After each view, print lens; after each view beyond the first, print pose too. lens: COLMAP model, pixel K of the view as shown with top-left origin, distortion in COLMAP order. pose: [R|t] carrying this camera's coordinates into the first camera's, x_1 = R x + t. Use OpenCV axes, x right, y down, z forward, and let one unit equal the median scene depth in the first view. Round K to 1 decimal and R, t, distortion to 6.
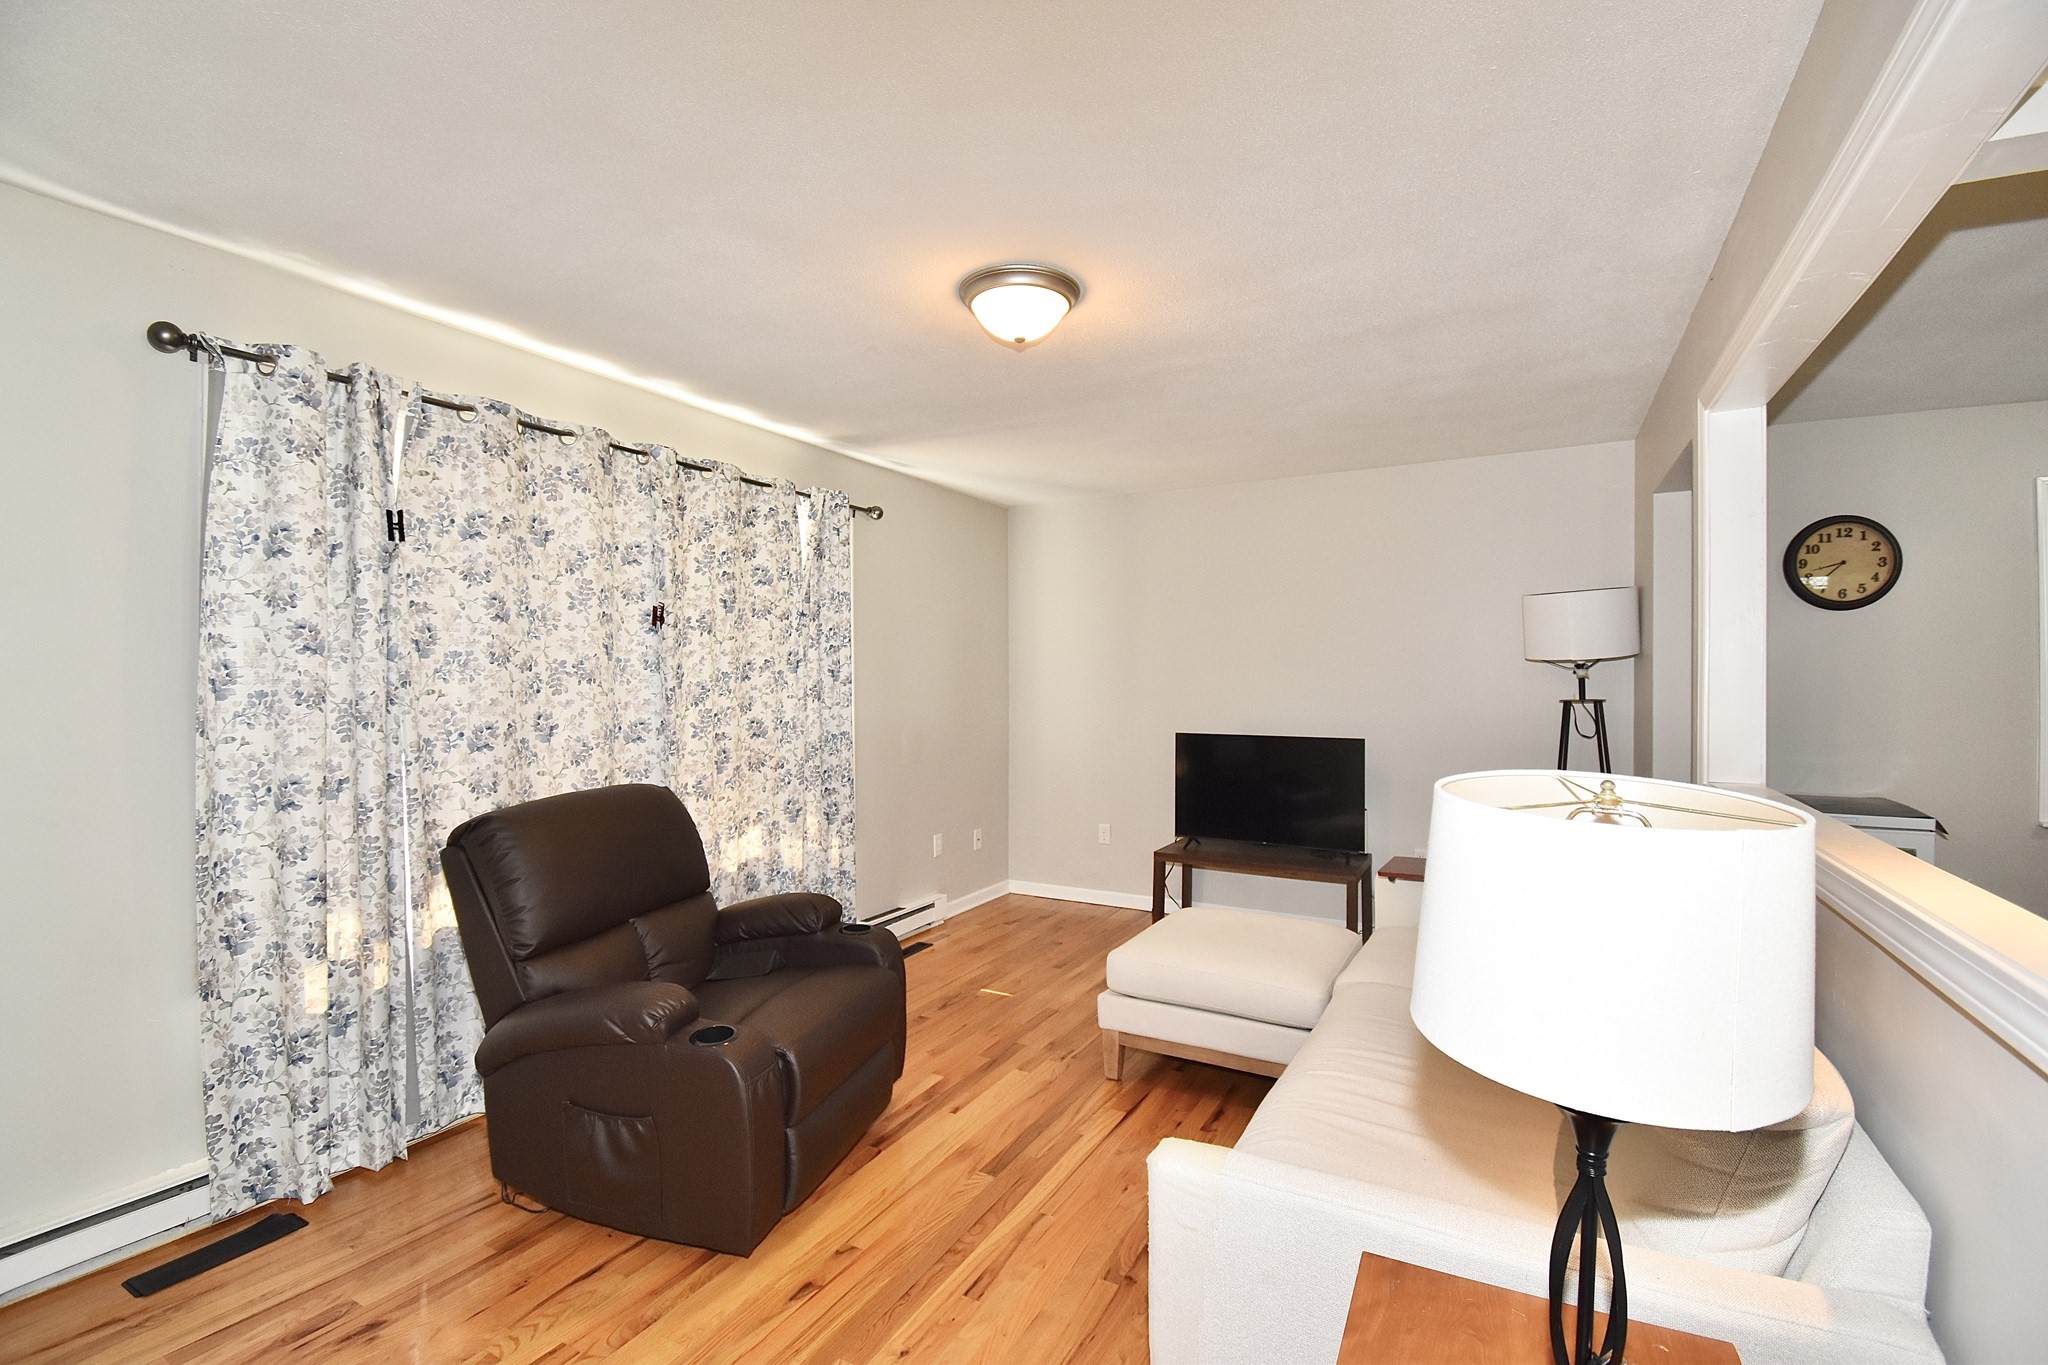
lens RADIAL K [[907.1, 0, 1045.8], [0, 907.1, 683.5], [0, 0, 1]] dist [0.018886, -0.023030]
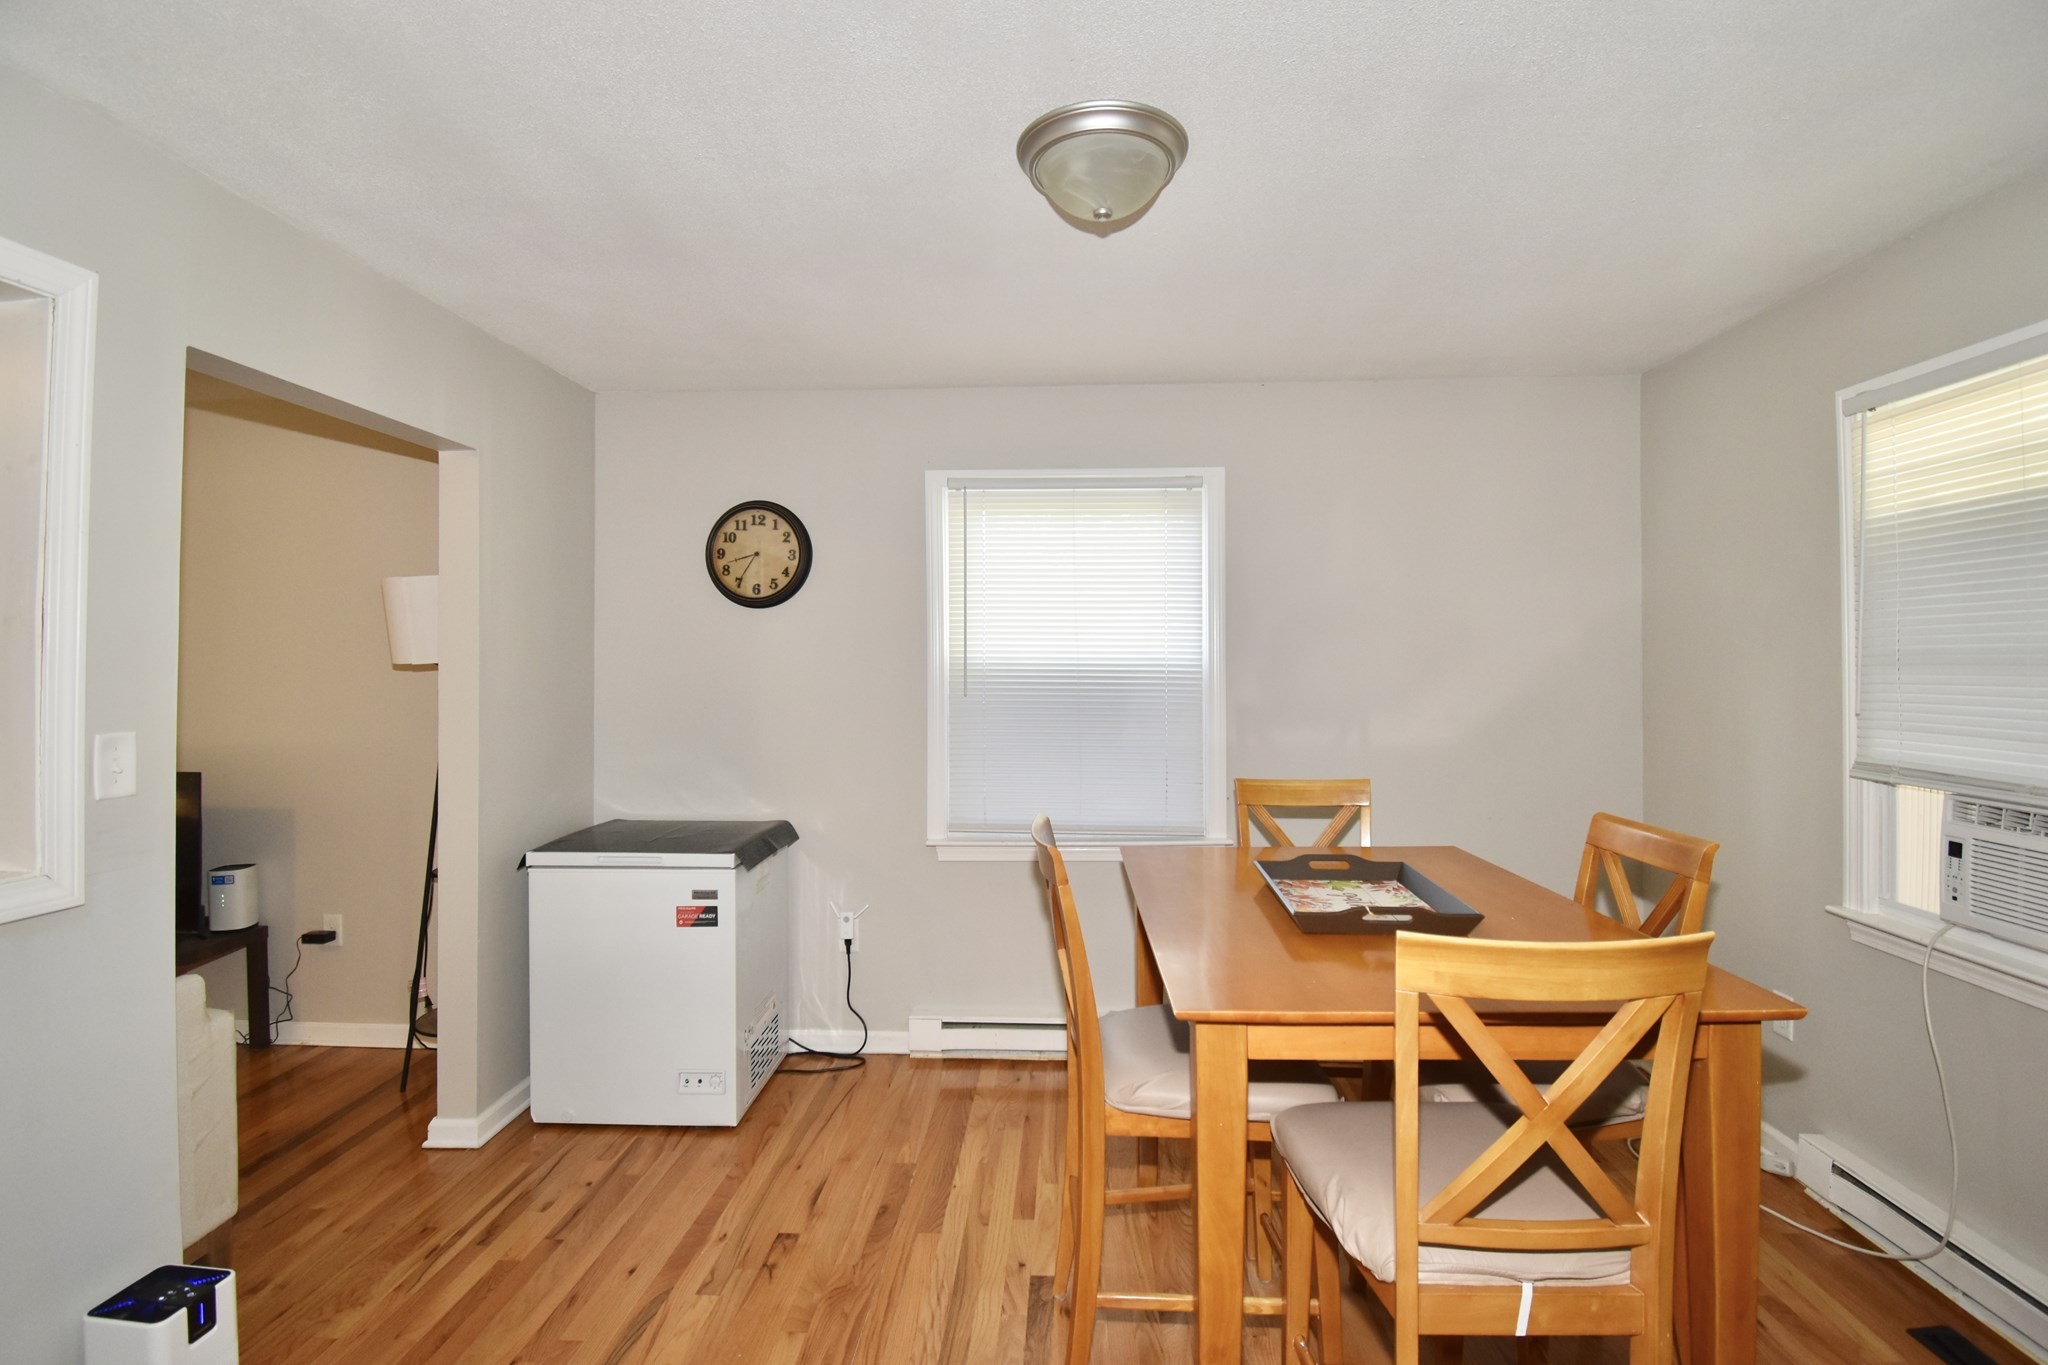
lens RADIAL K [[957.2, 0, 1024.0], [0, 957.2, 682.5], [0, 0, 1]] dist [-0.001835, -0.000742]
pose [[0.899192, -0.009319, 0.437455, 0.882979], [0.003400, 0.999892, 0.014312, -0.027439], [-0.437541, -0.011382, 0.899126, 0.070707]]
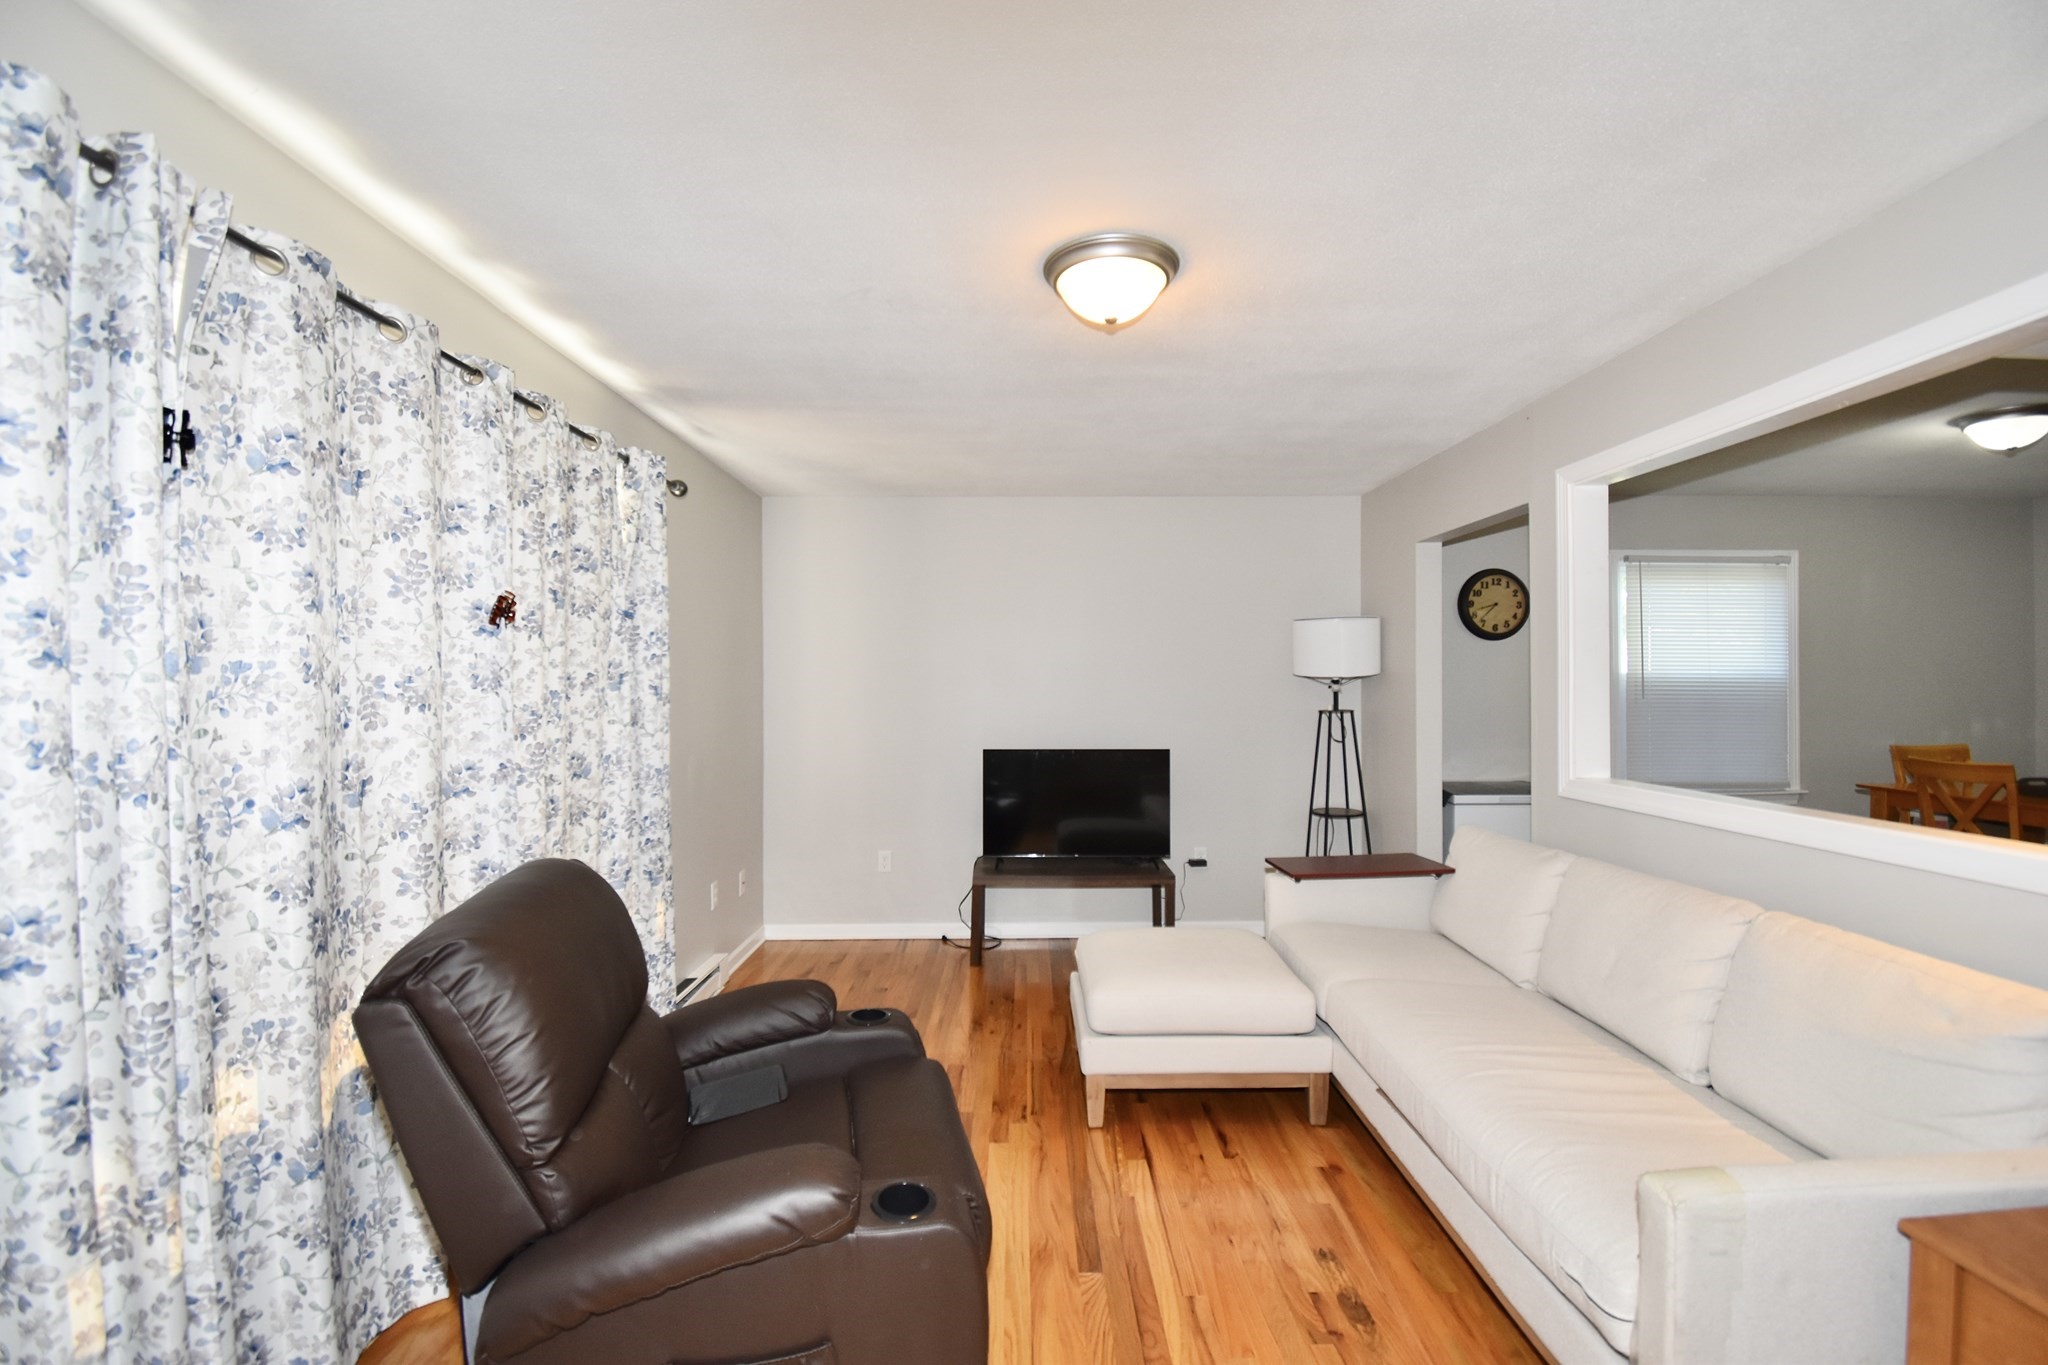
lens RADIAL K [[901.0, 0, 1038.3], [0, 901.0, 683.4], [0, 0, 1]] dist [0.024731, -0.027106]
pose [[0.871872, 0.000145, 0.489734, -0.438222], [0.003799, 0.999968, -0.007059, -0.013870], [-0.489719, 0.008015, 0.871843, 0.220969]]
